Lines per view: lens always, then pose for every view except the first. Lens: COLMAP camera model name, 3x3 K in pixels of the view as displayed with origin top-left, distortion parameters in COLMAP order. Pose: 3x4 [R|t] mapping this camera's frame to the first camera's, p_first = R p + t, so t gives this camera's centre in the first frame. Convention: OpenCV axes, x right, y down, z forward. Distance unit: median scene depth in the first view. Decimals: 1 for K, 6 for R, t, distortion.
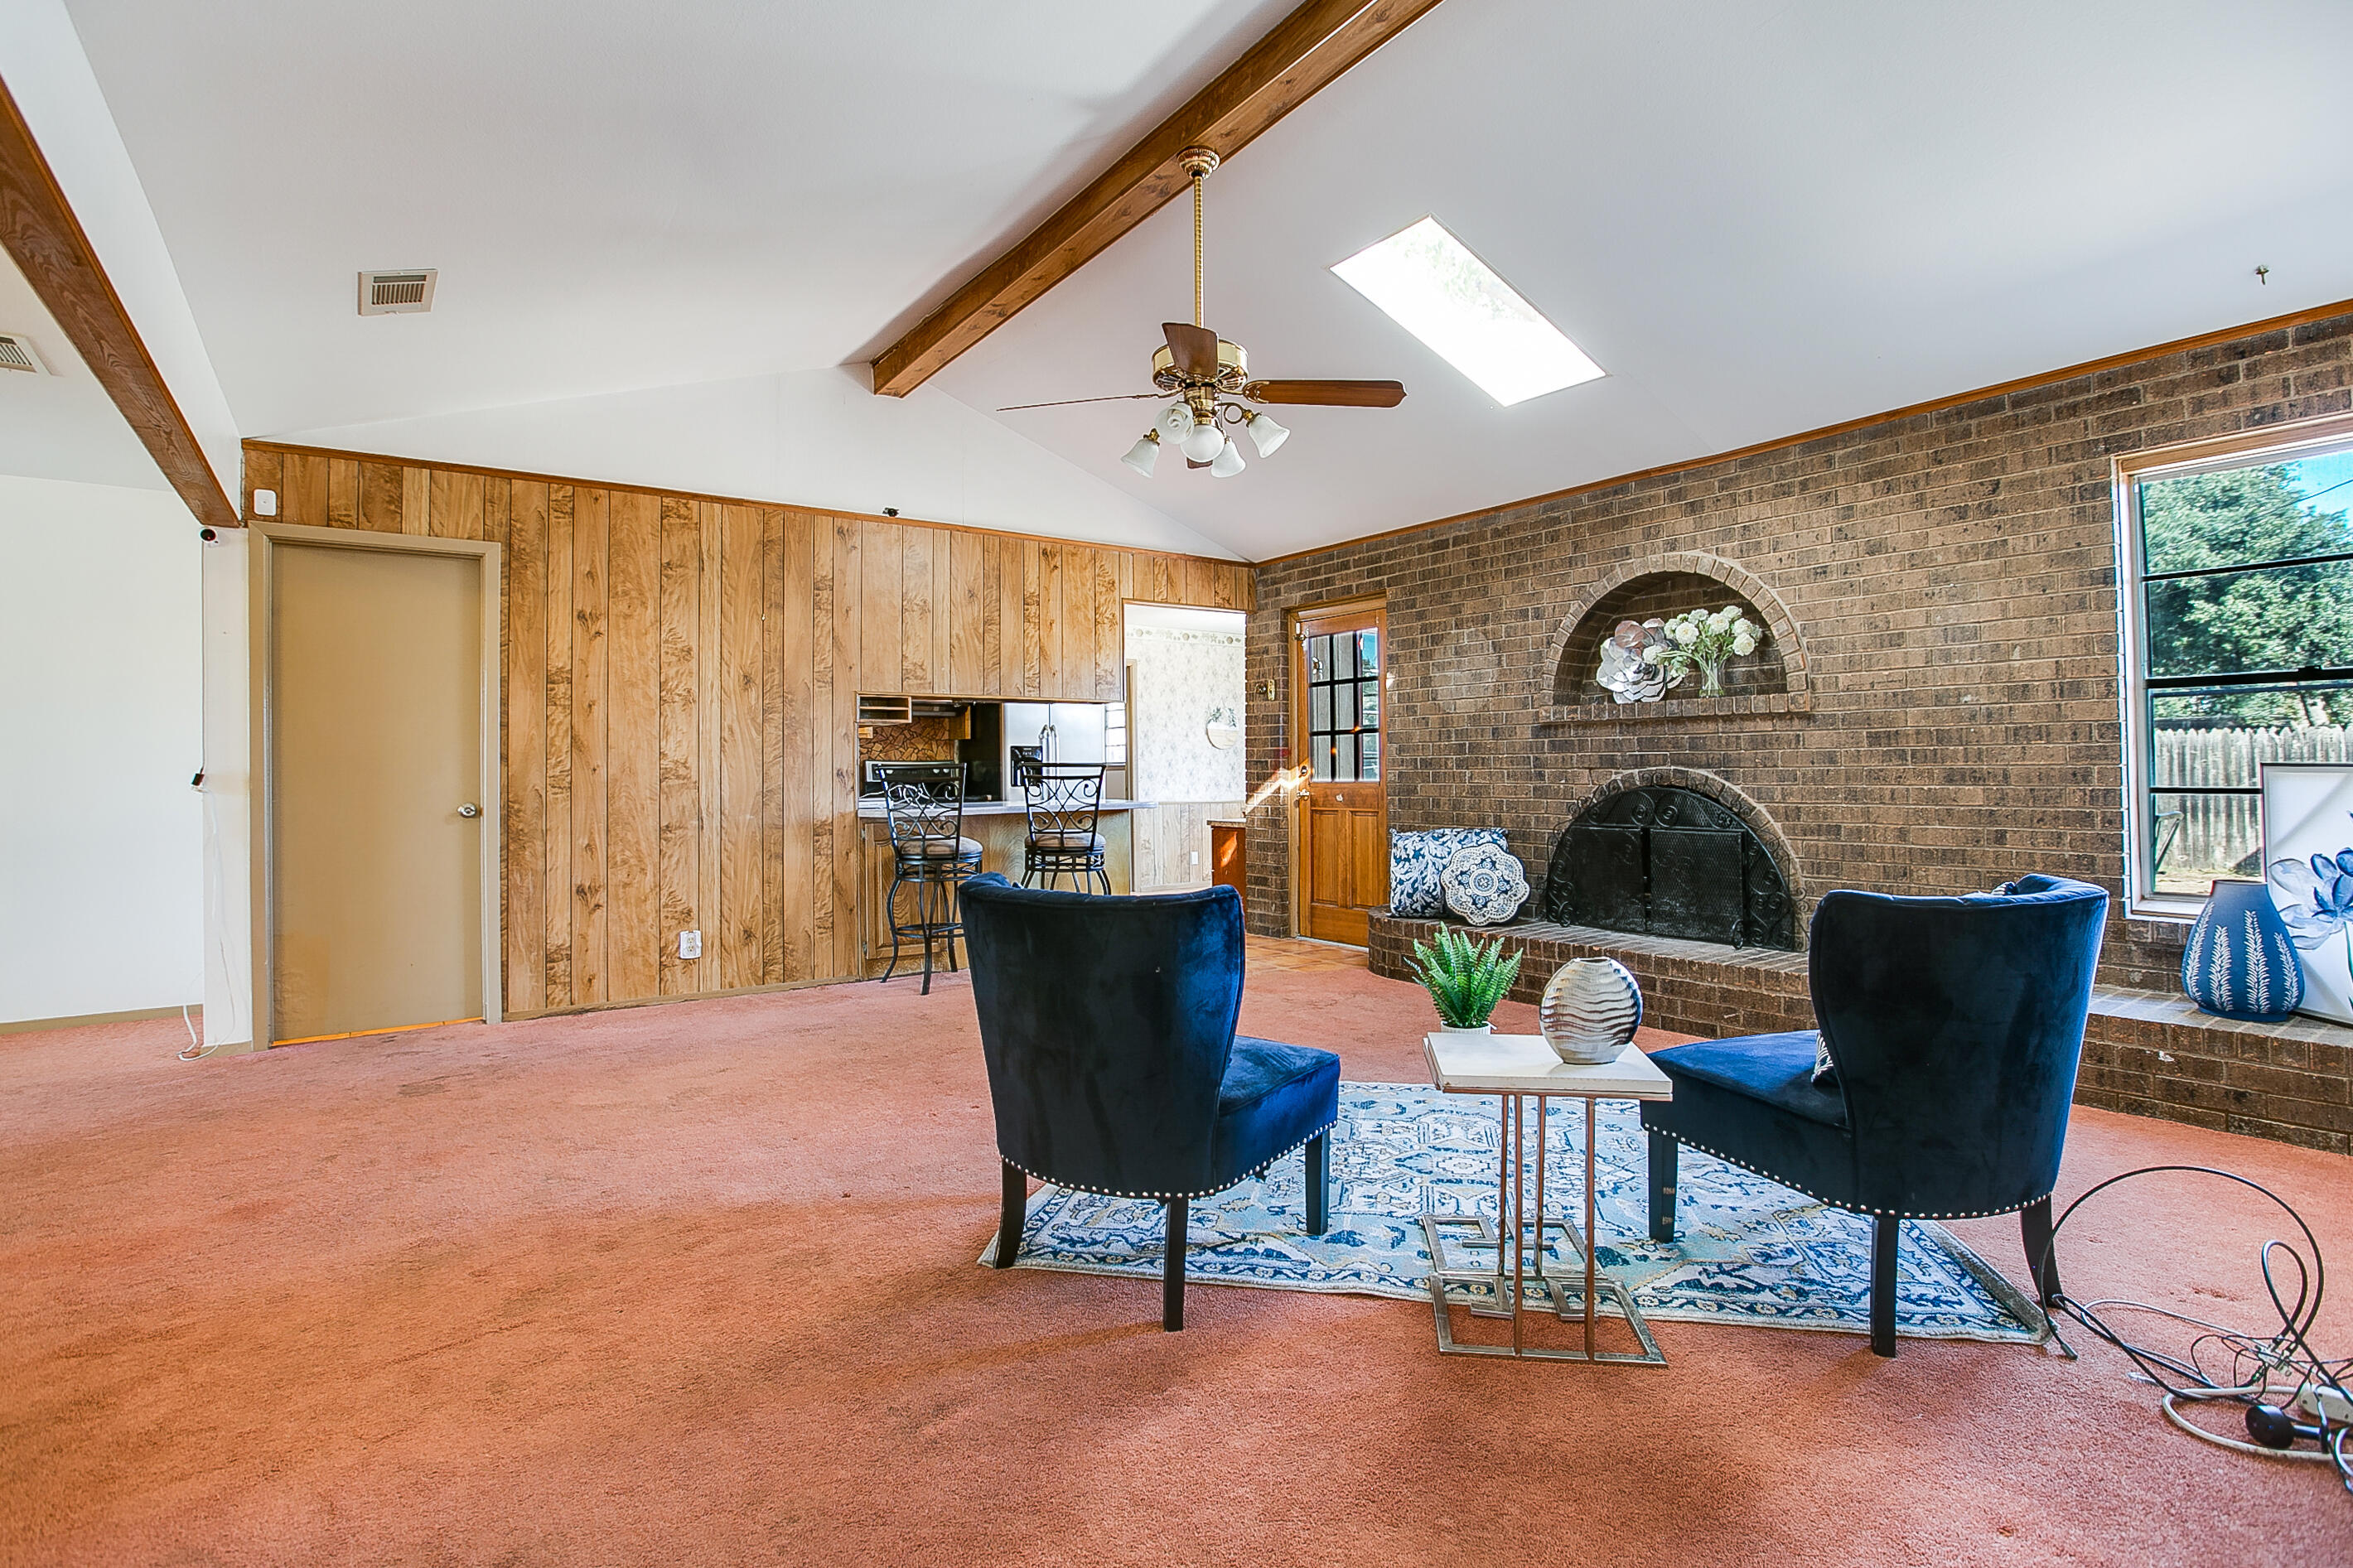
lens RADIAL K [[1116.7, 0, 1198.3], [0, 1116.7, 761.1], [0, 0, 1]] dist [-0.047067, 0.017774]
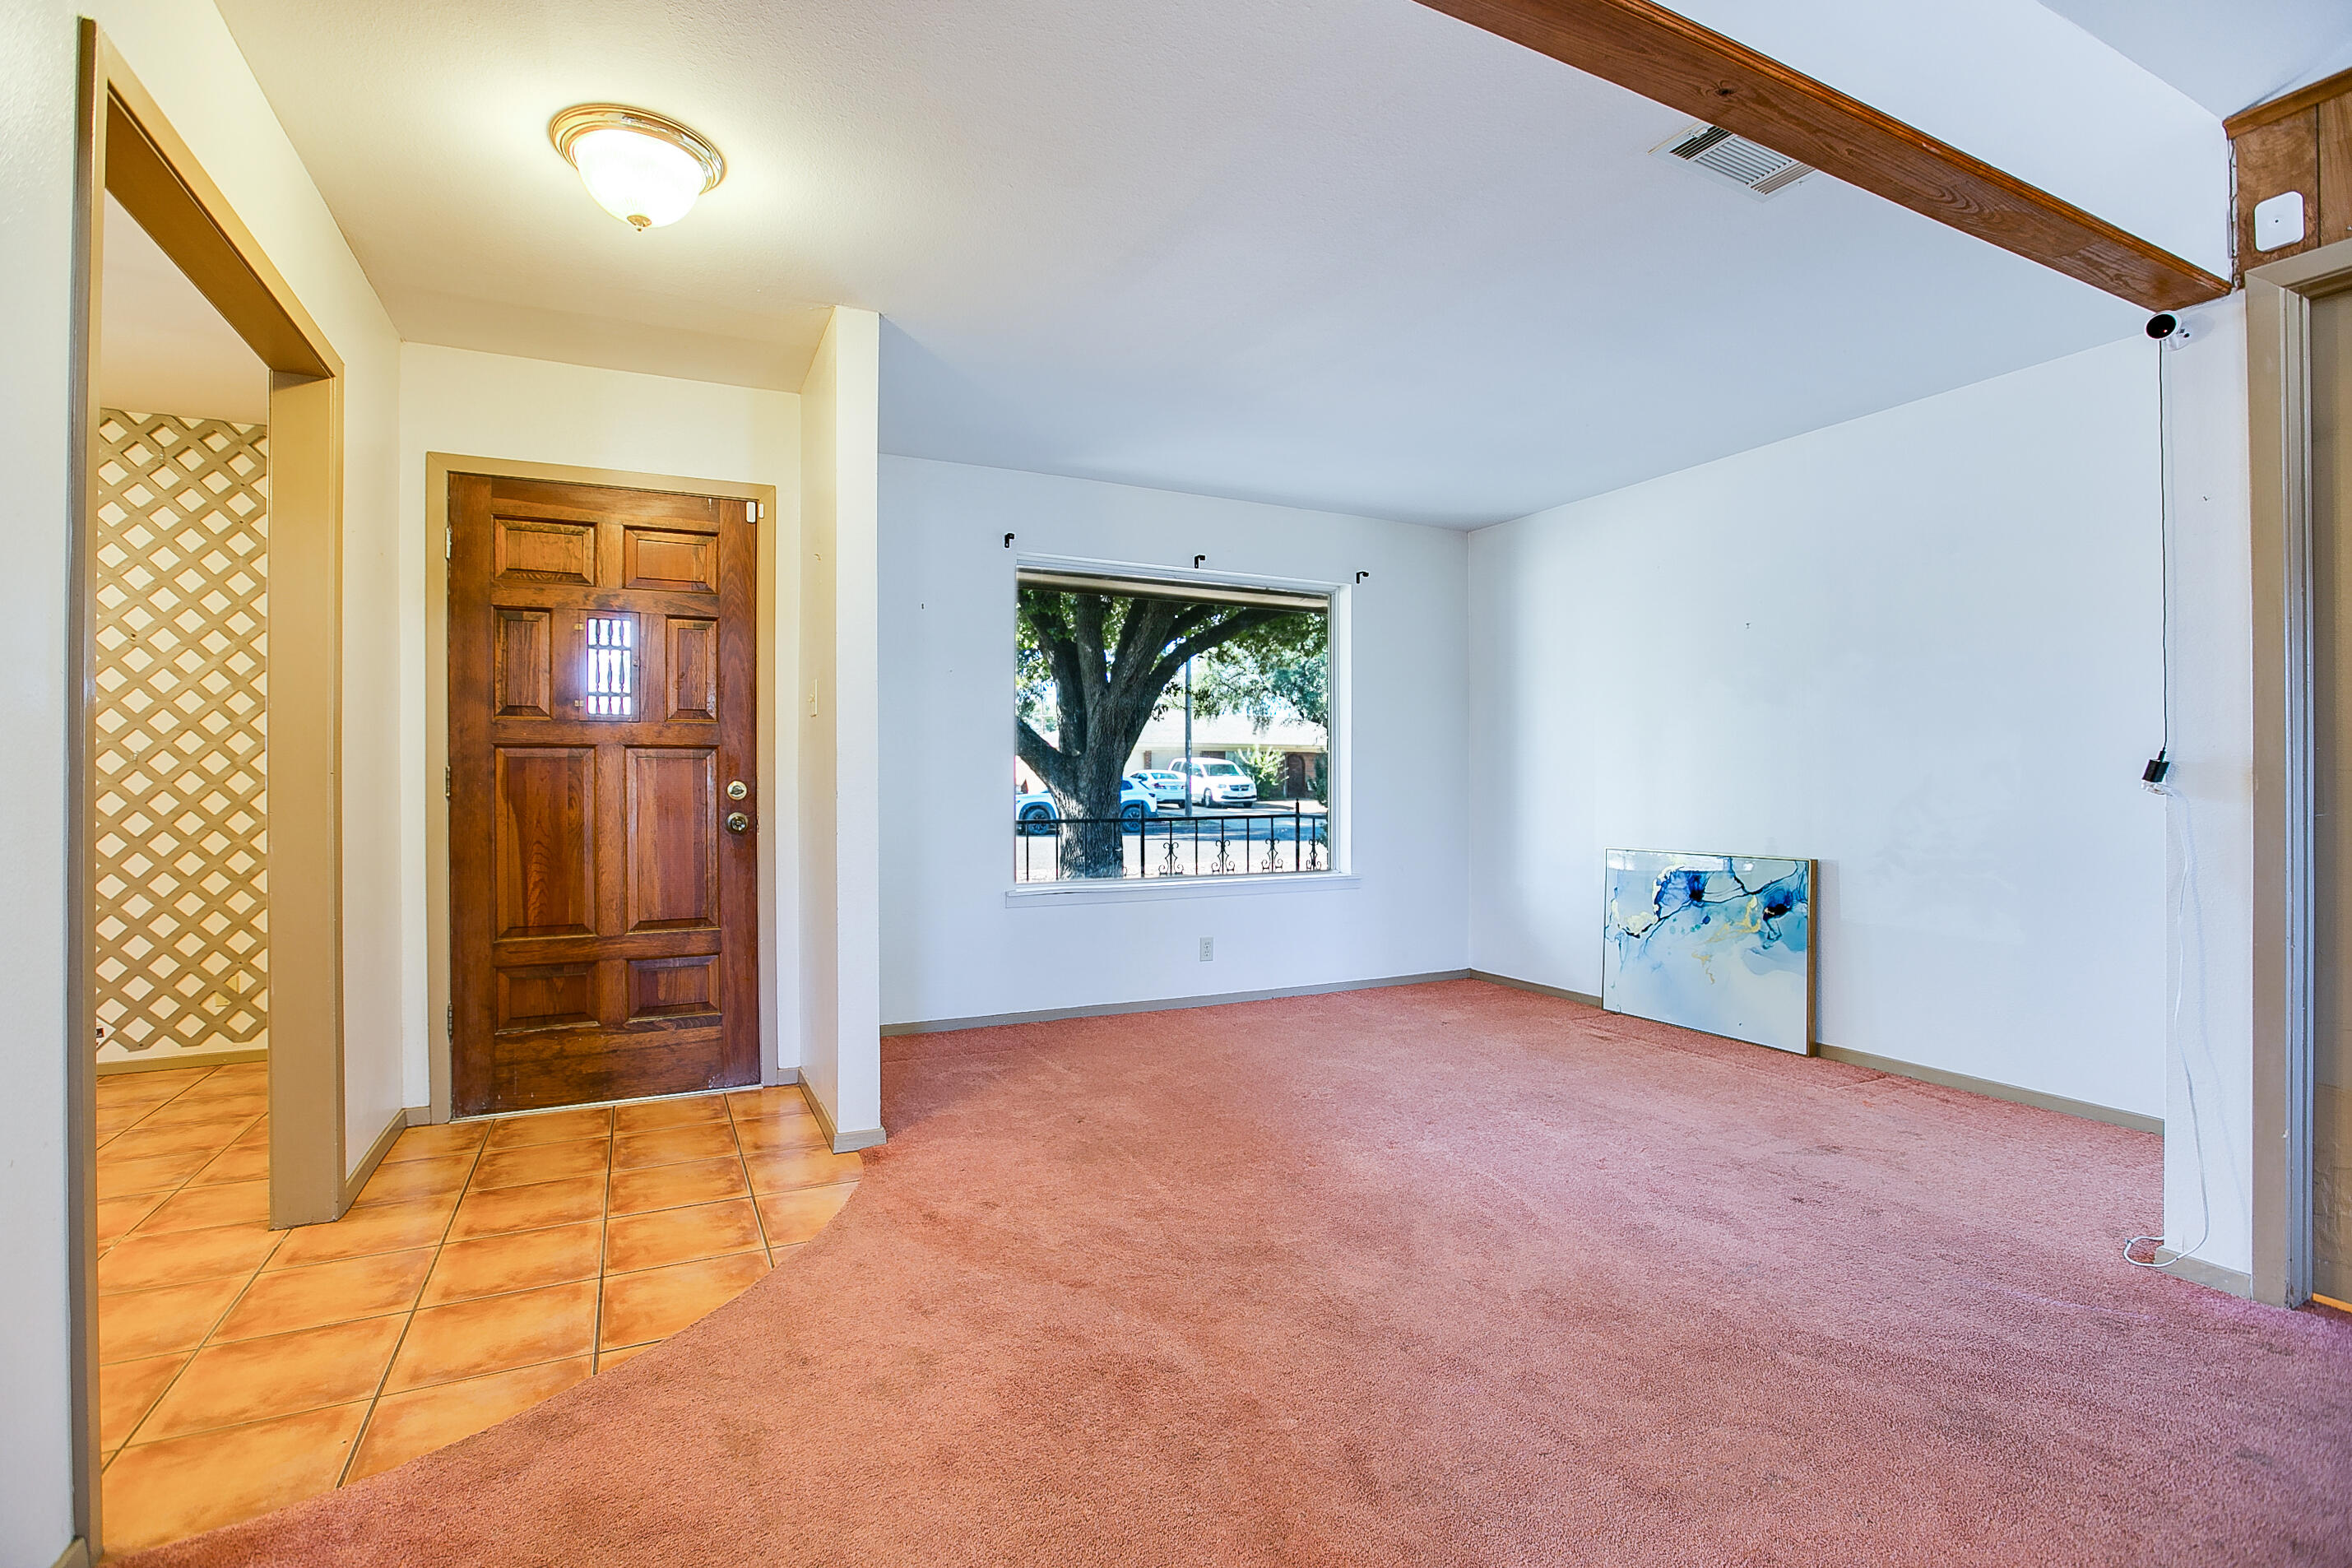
lens RADIAL K [[1073.8, 0, 1145.5], [0, 1073.8, 778.4], [0, 0, 1]] dist [-0.020500, 0.001618]
pose [[-0.197614, 0.012604, -0.980199, -0.237229], [0.010773, 0.999885, 0.010686, 0.007769], [0.980221, -0.008448, -0.197727, 0.496831]]
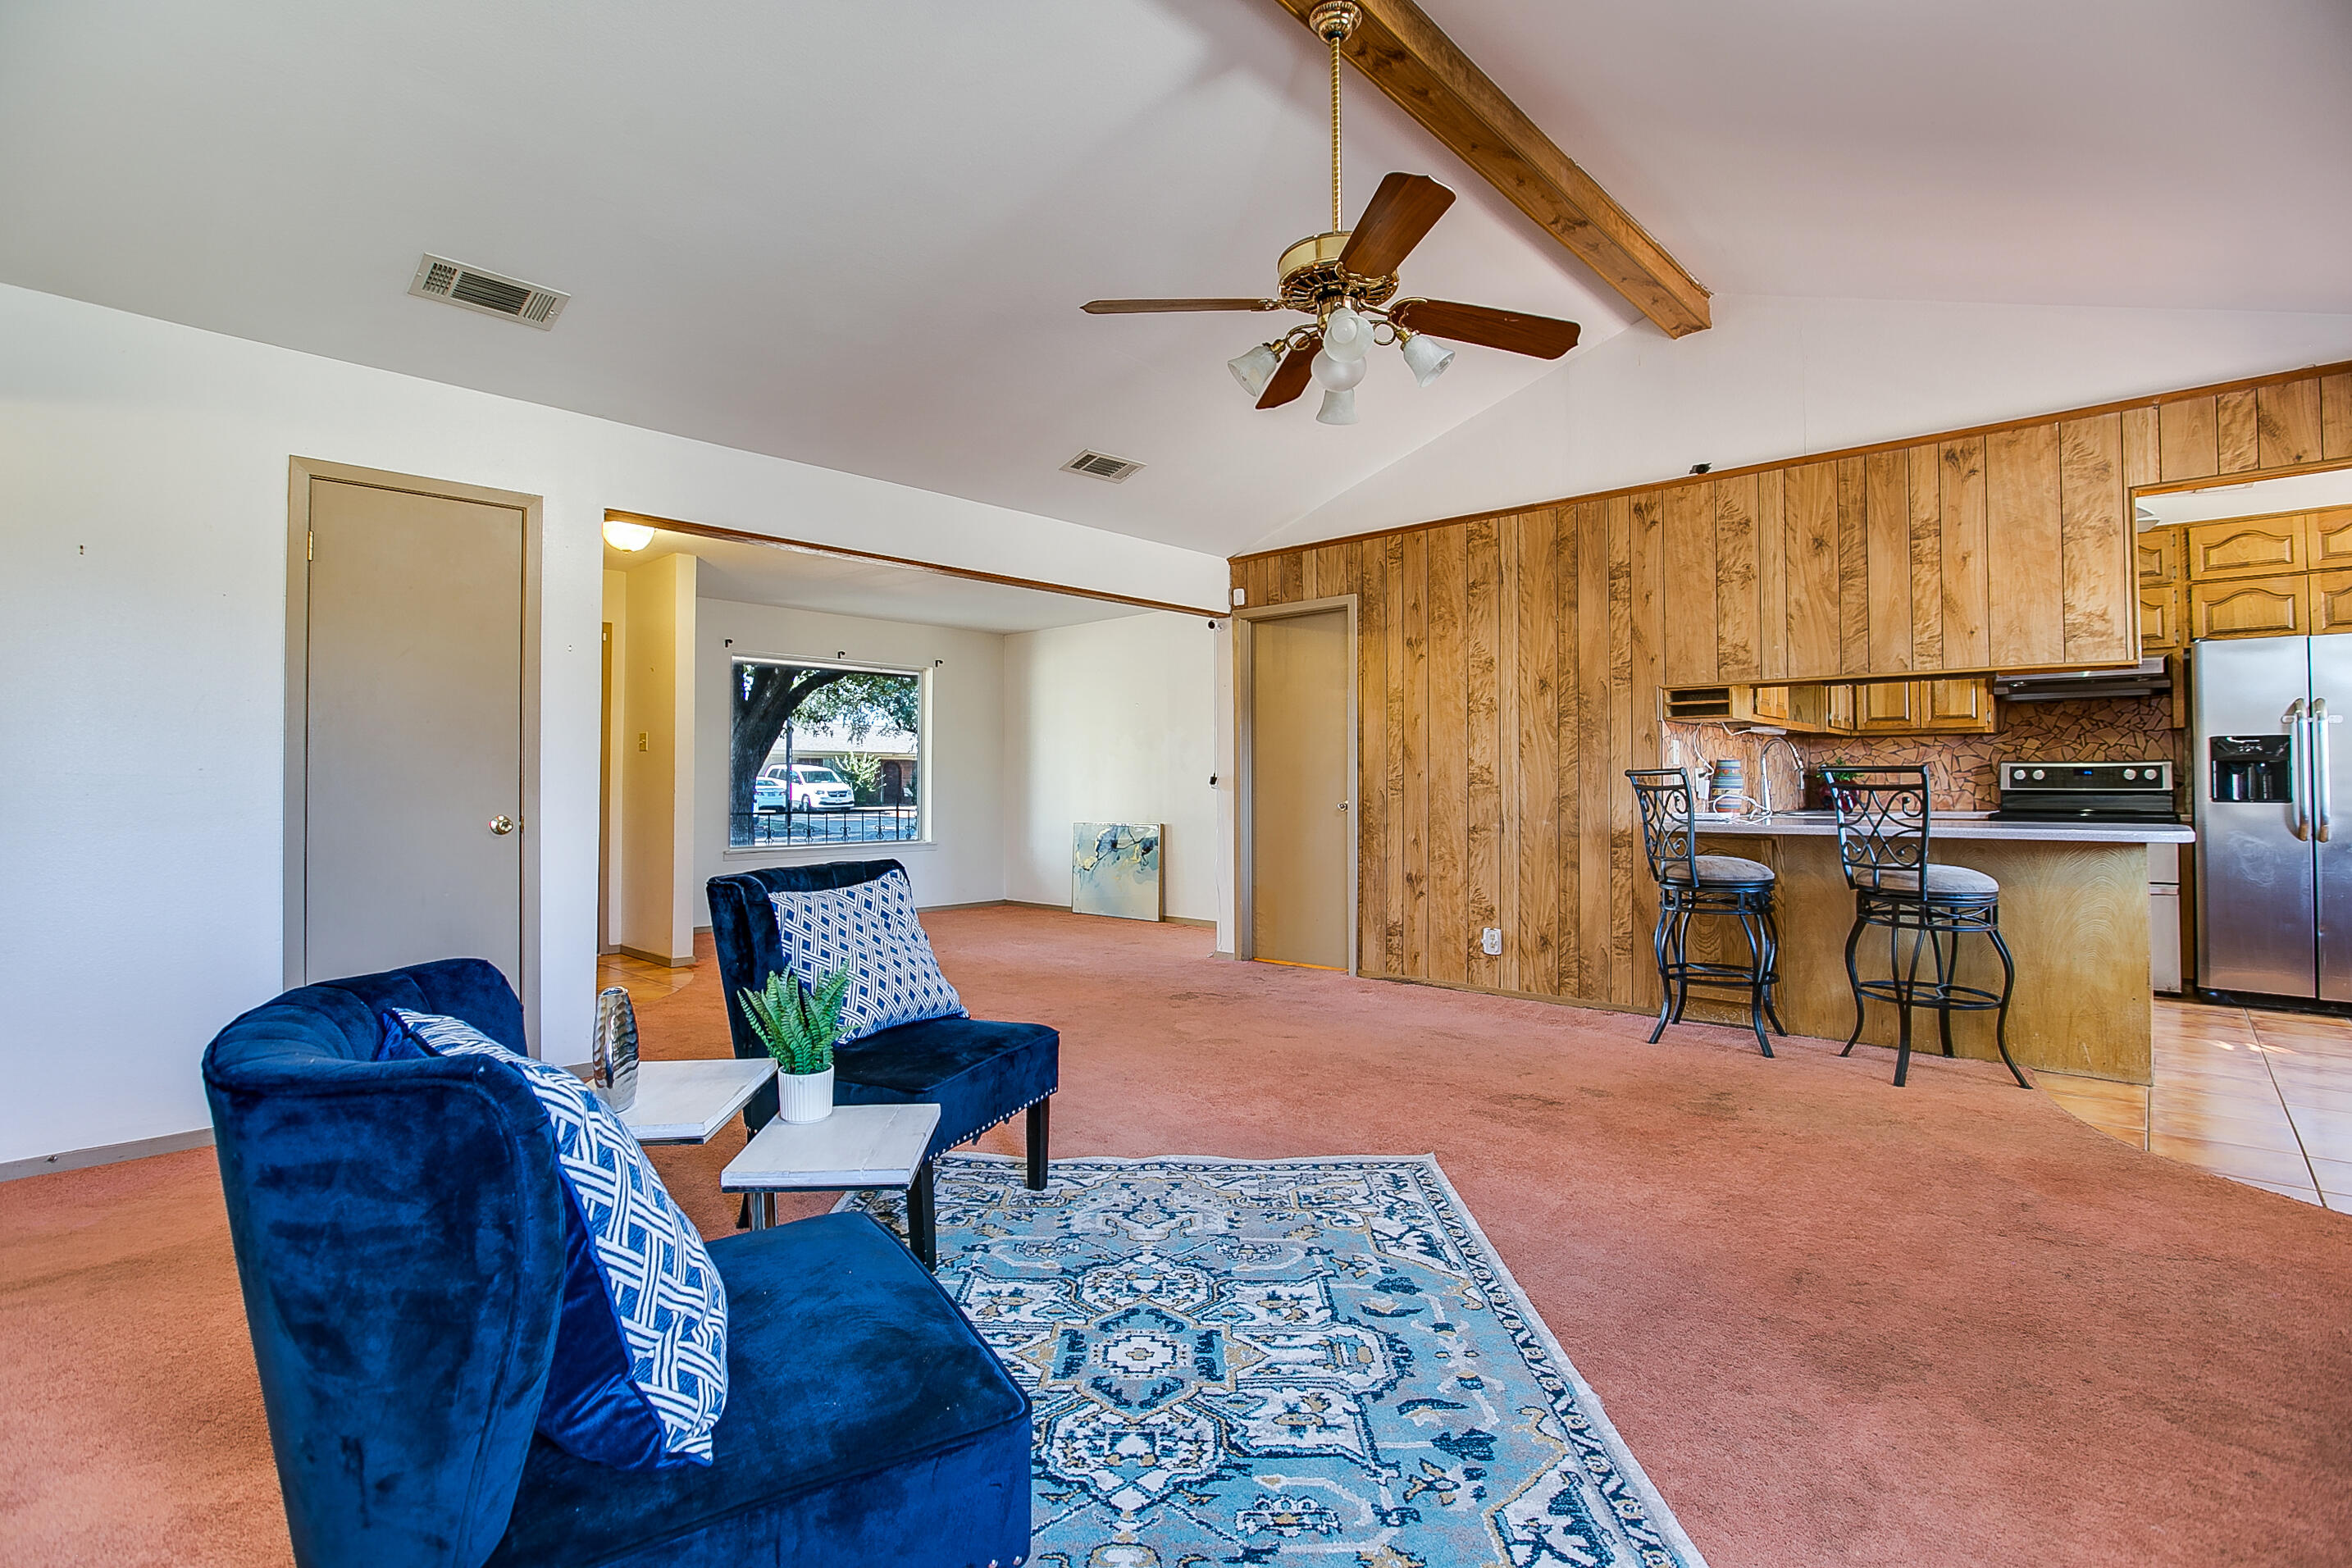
lens RADIAL K [[1116.4, 0, 1167.3], [0, 1116.4, 747.0], [0, 0, 1]] dist [-0.047067, 0.017774]
pose [[0.182834, -0.021362, -0.982912, 0.551077], [0.007134, 0.999766, -0.020401, 0.000811], [0.983118, -0.003282, 0.182944, 0.531104]]
